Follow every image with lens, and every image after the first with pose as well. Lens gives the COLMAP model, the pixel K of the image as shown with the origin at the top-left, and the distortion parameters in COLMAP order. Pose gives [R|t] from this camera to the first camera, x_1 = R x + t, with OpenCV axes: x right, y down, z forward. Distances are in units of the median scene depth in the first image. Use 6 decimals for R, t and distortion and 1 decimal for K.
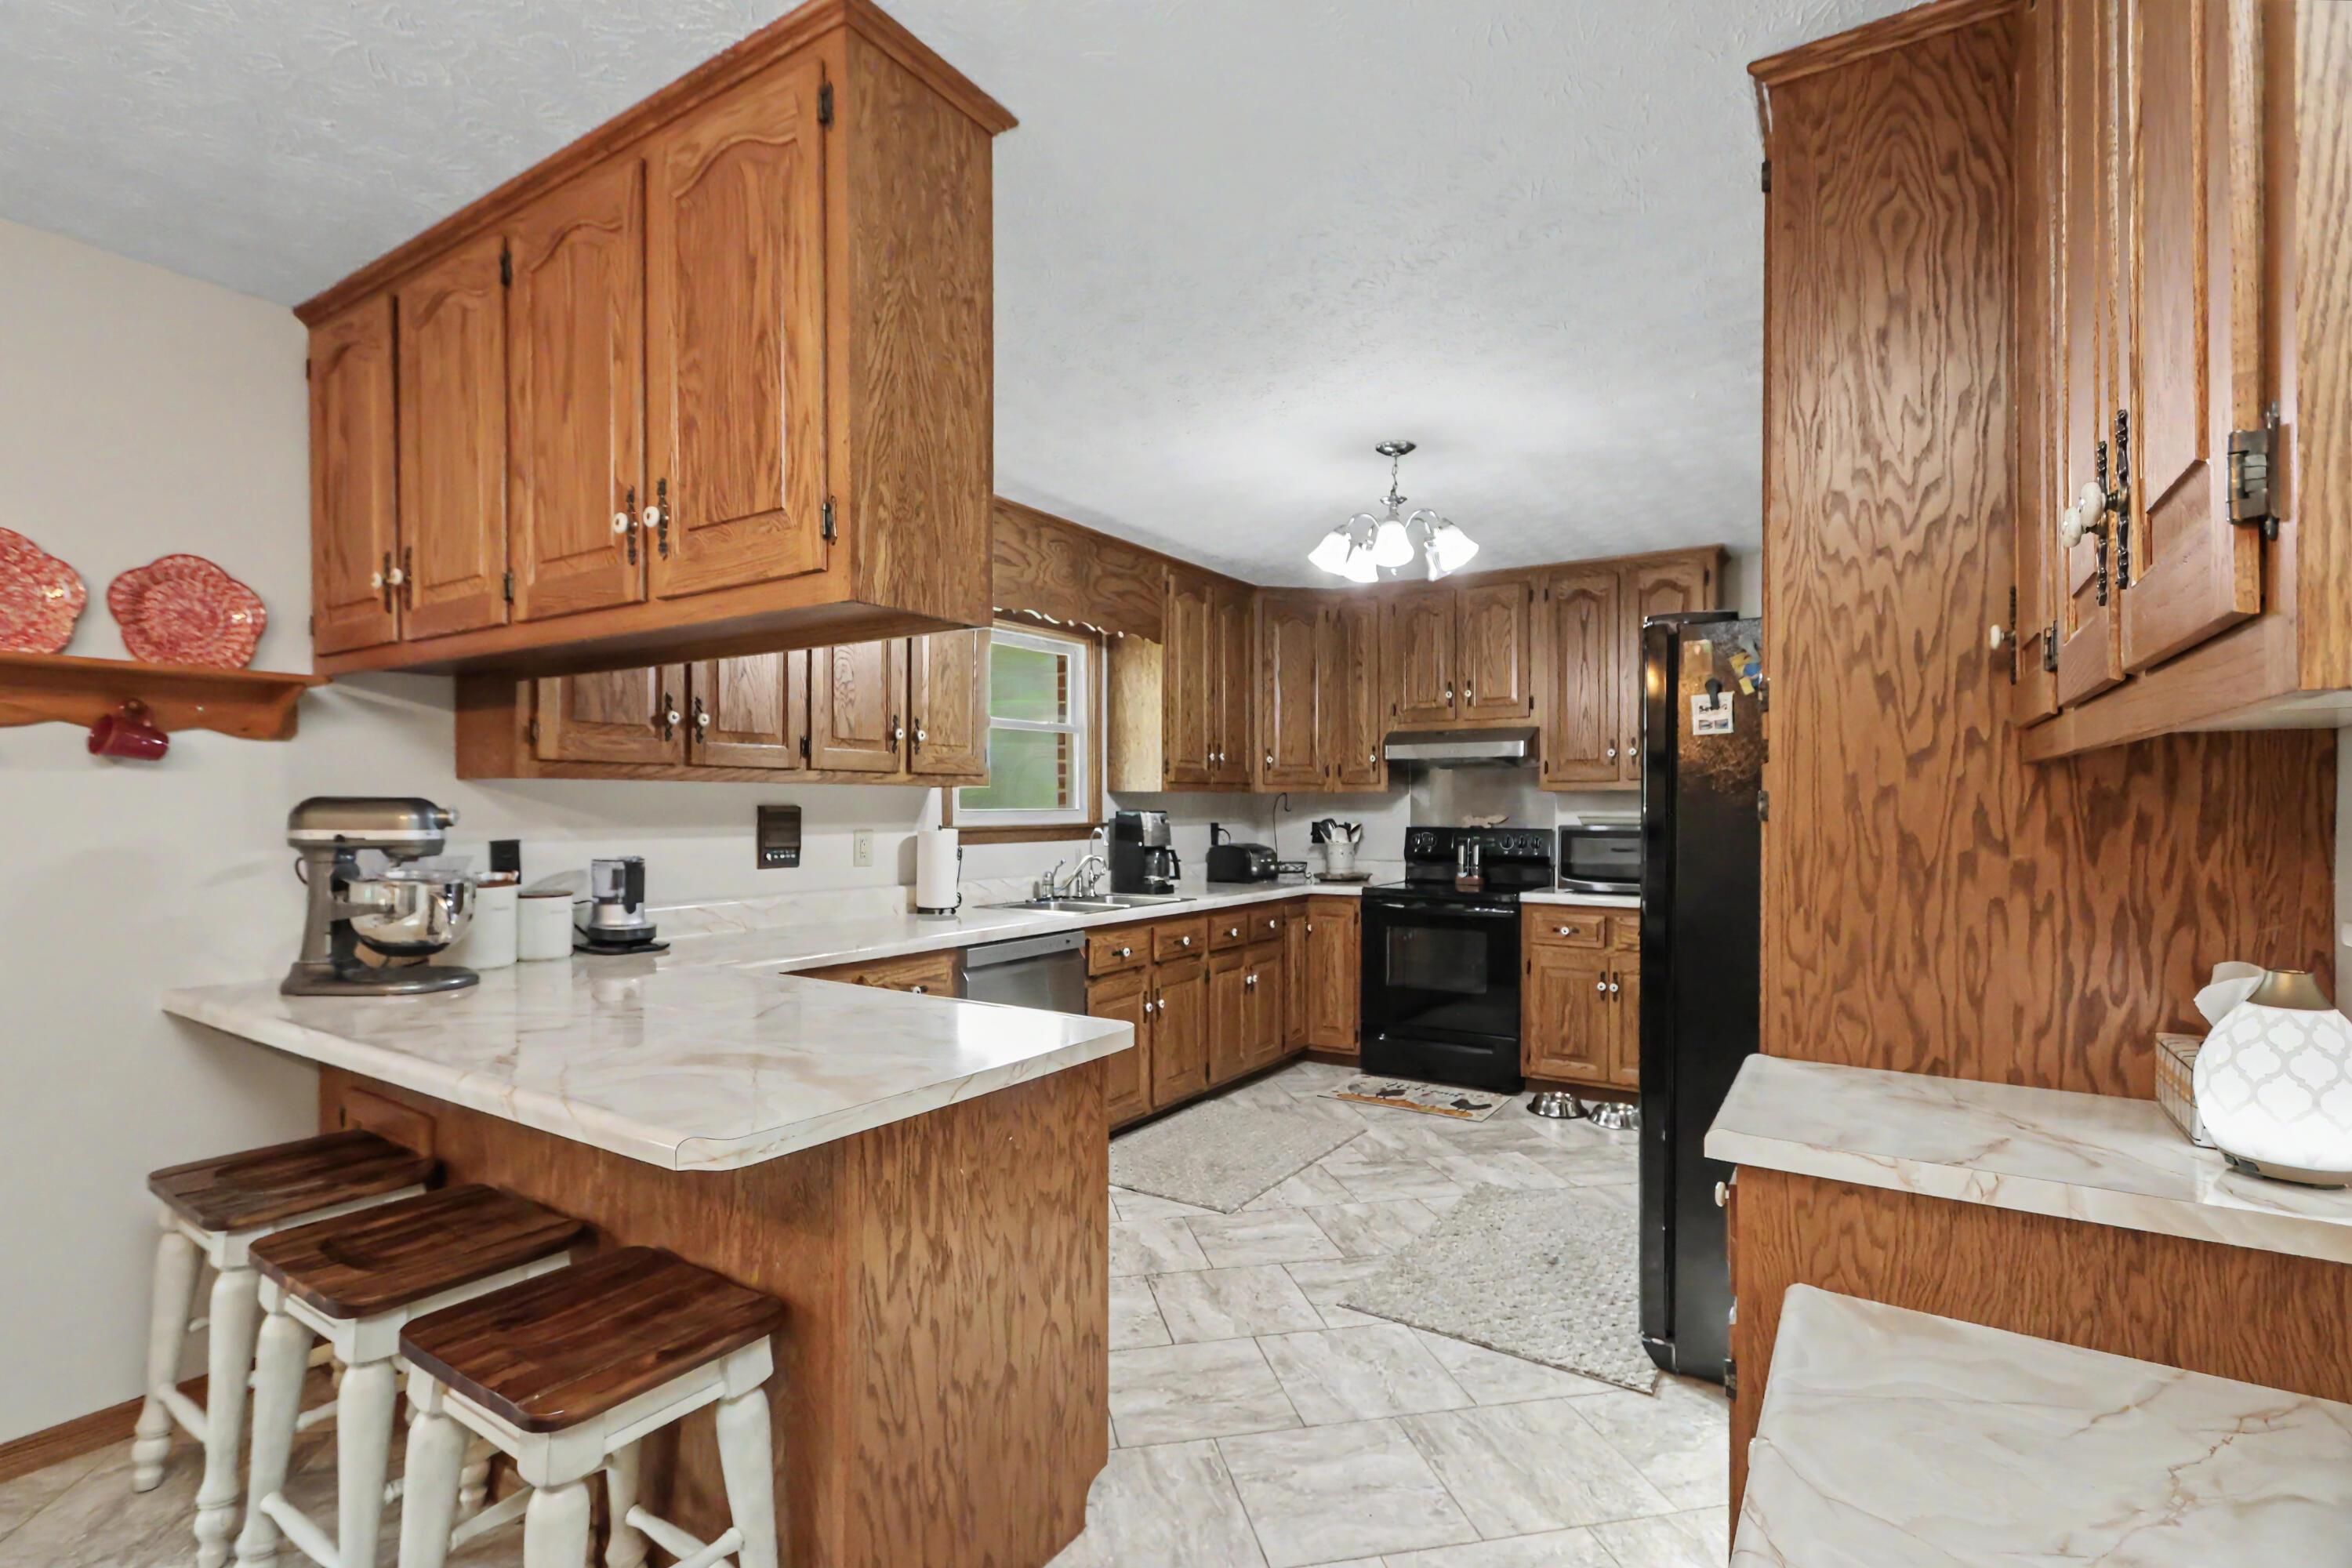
lens RADIAL K [[1099.2, 0, 1161.4], [0, 1099.2, 803.5], [0, 0, 1]] dist [0.007504, -0.000347]
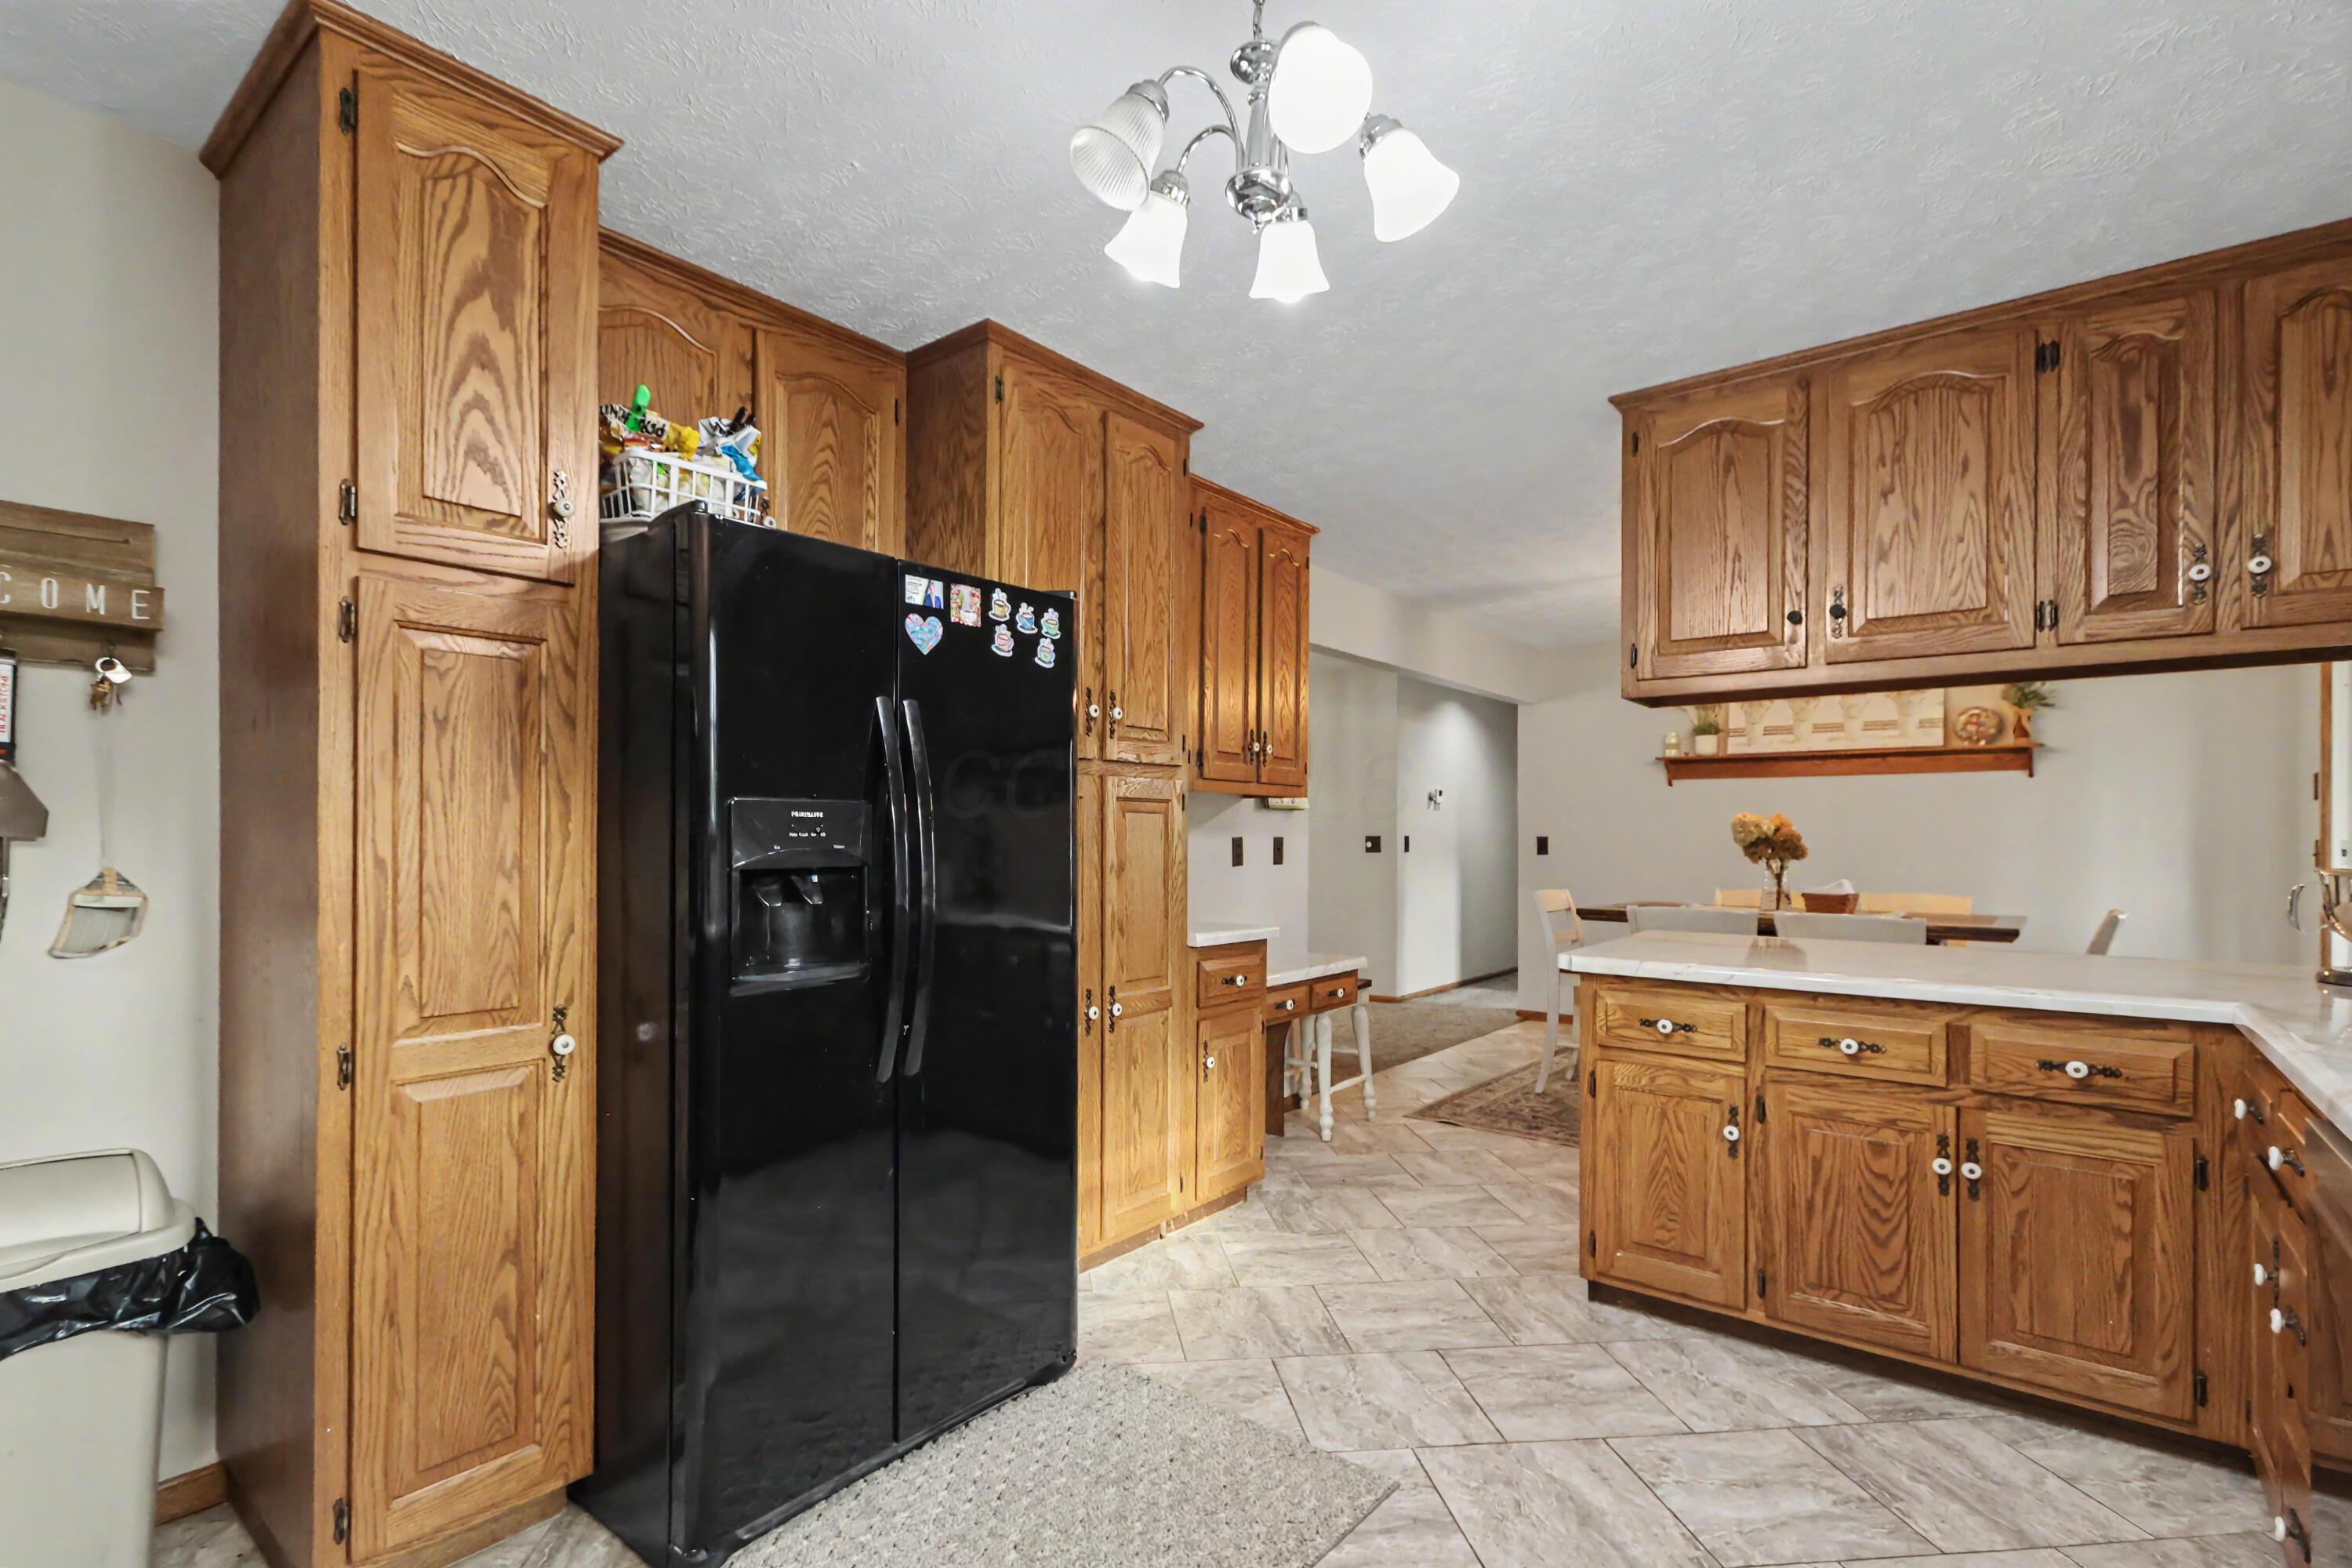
lens RADIAL K [[1099.2, 0, 1146.2], [0, 1099.2, 827.2], [0, 0, 1]] dist [0.007504, -0.000347]
pose [[-0.995093, -0.000971, 0.098938, 0.155325], [-0.001818, 0.999962, -0.008477, 0.020391], [-0.098926, -0.008616, -0.995058, 1.063651]]
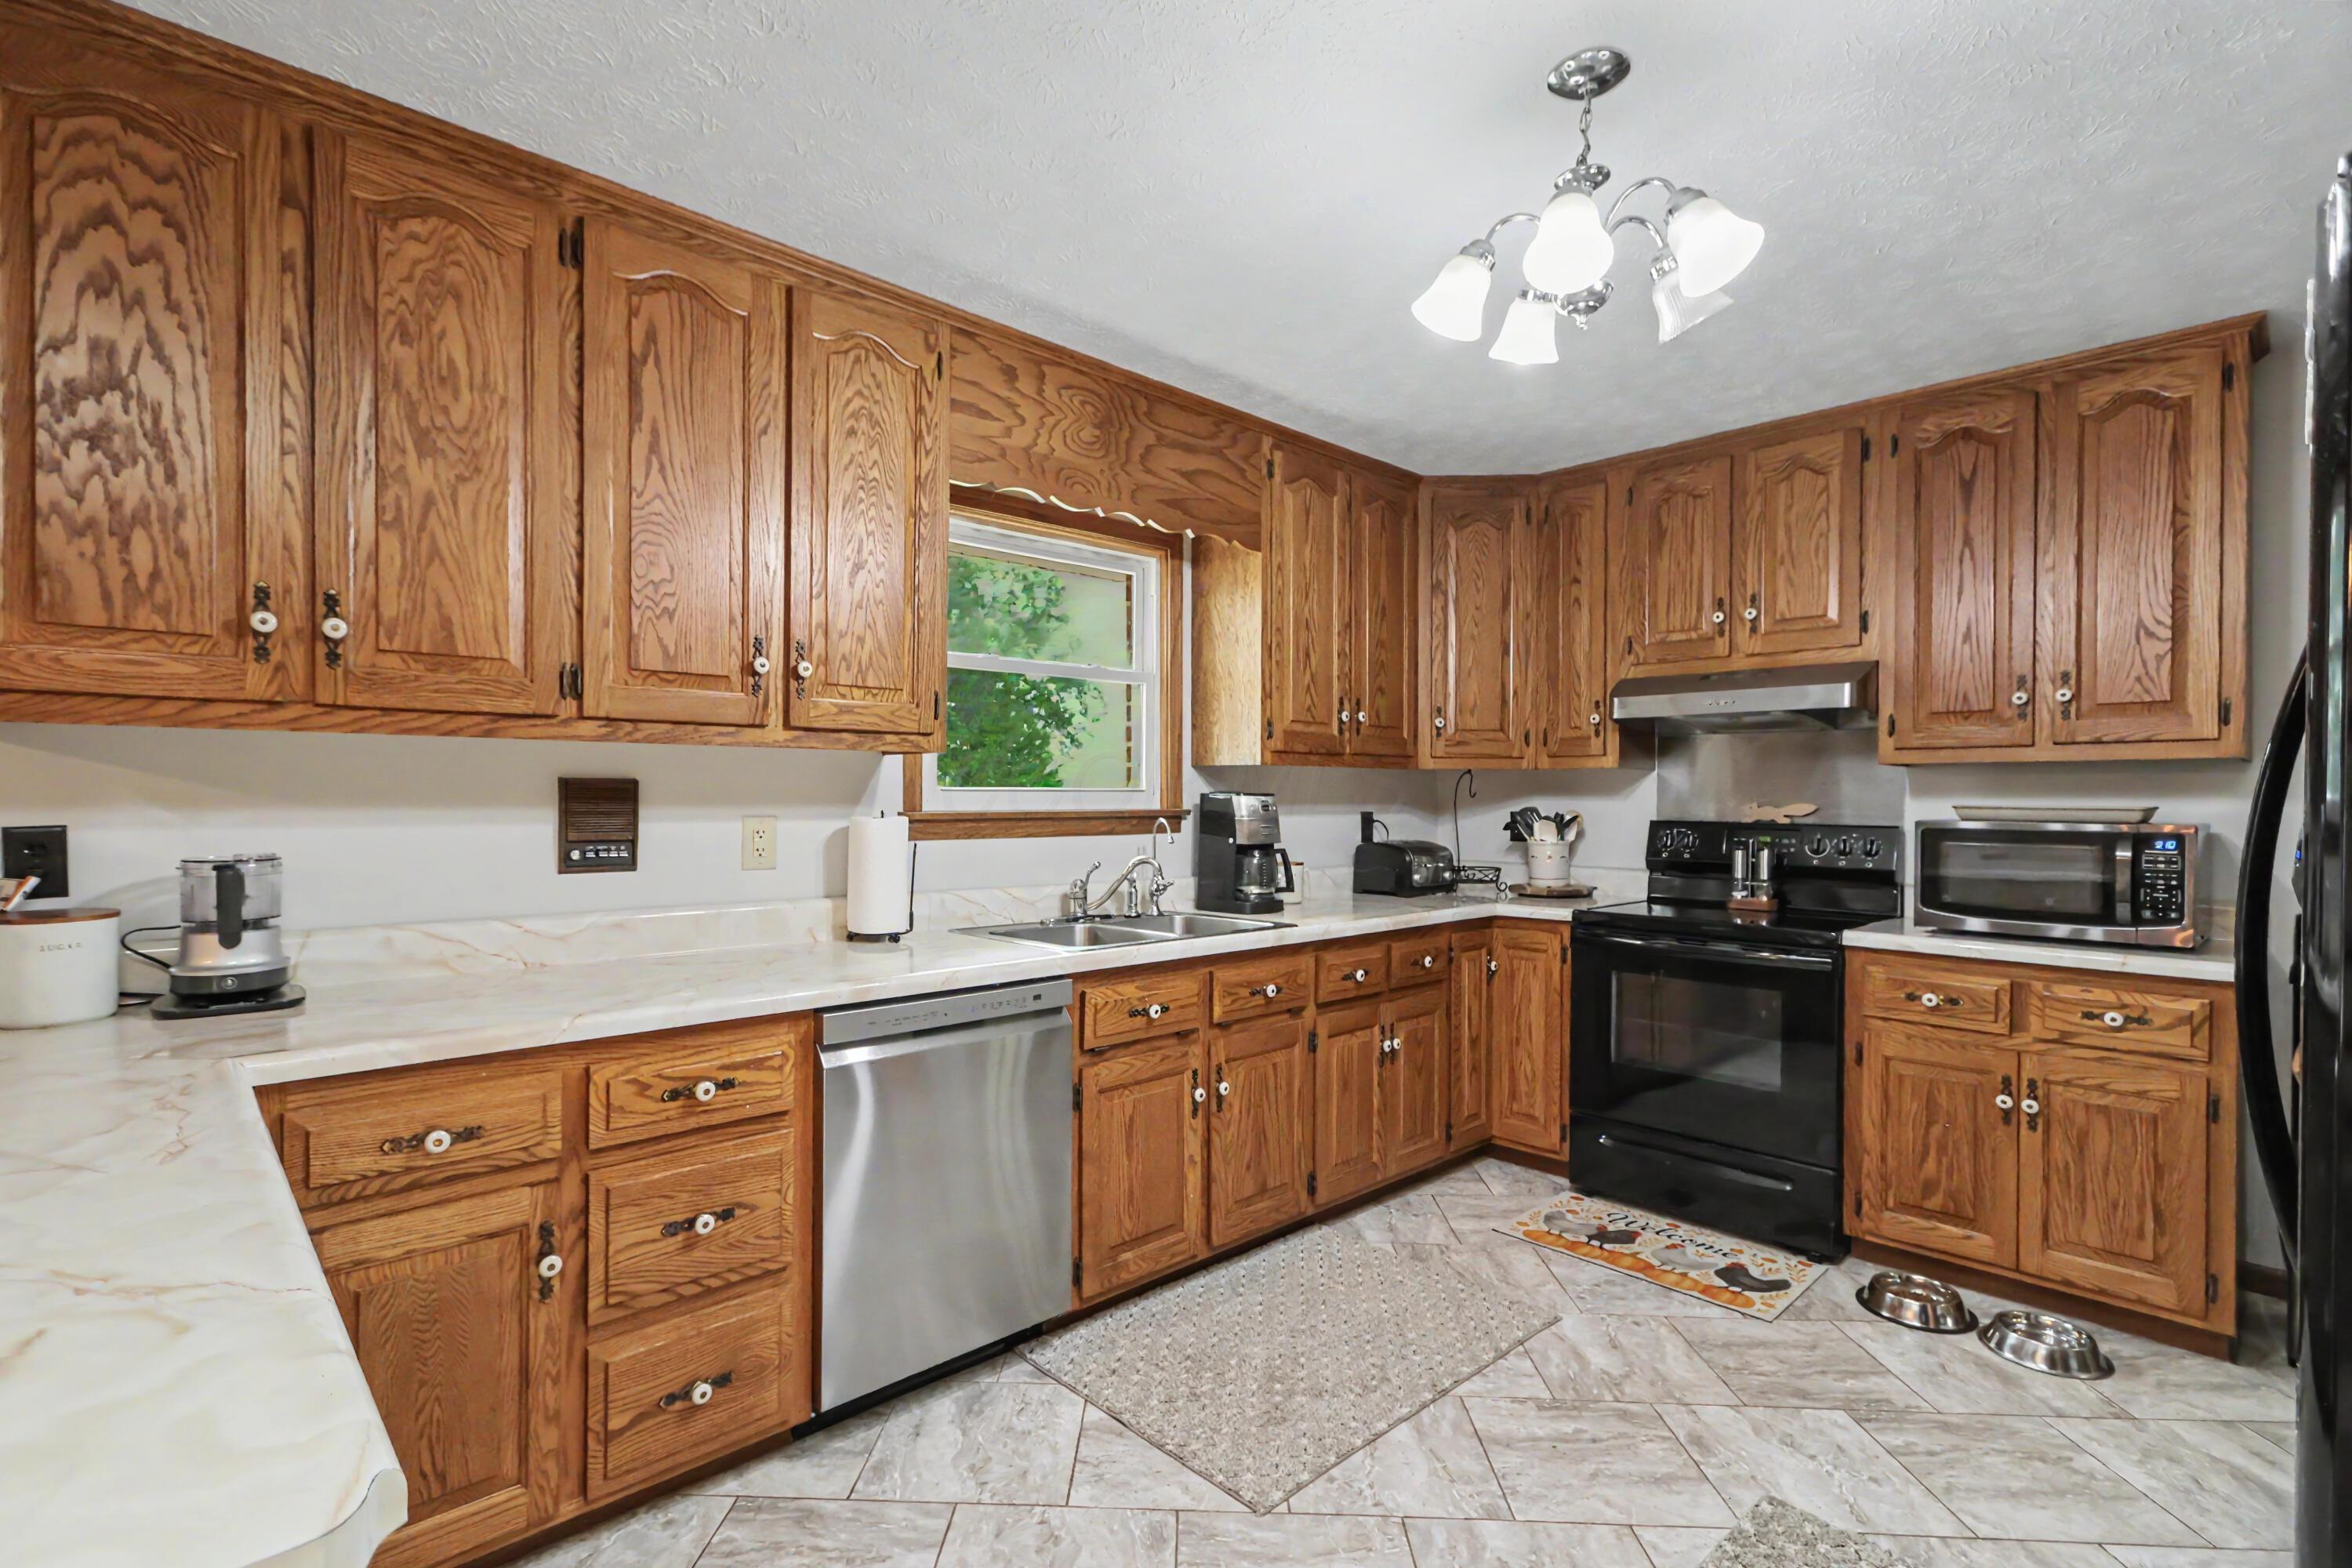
lens RADIAL K [[1099.2, 0, 1142.3], [0, 1099.2, 796.9], [0, 0, 1]] dist [0.007504, -0.000347]
pose [[0.971295, 0.005190, -0.237822, 0.099154], [-0.004332, 0.999982, 0.004131, 0.007073], [0.237839, -0.002982, 0.971300, 0.333273]]
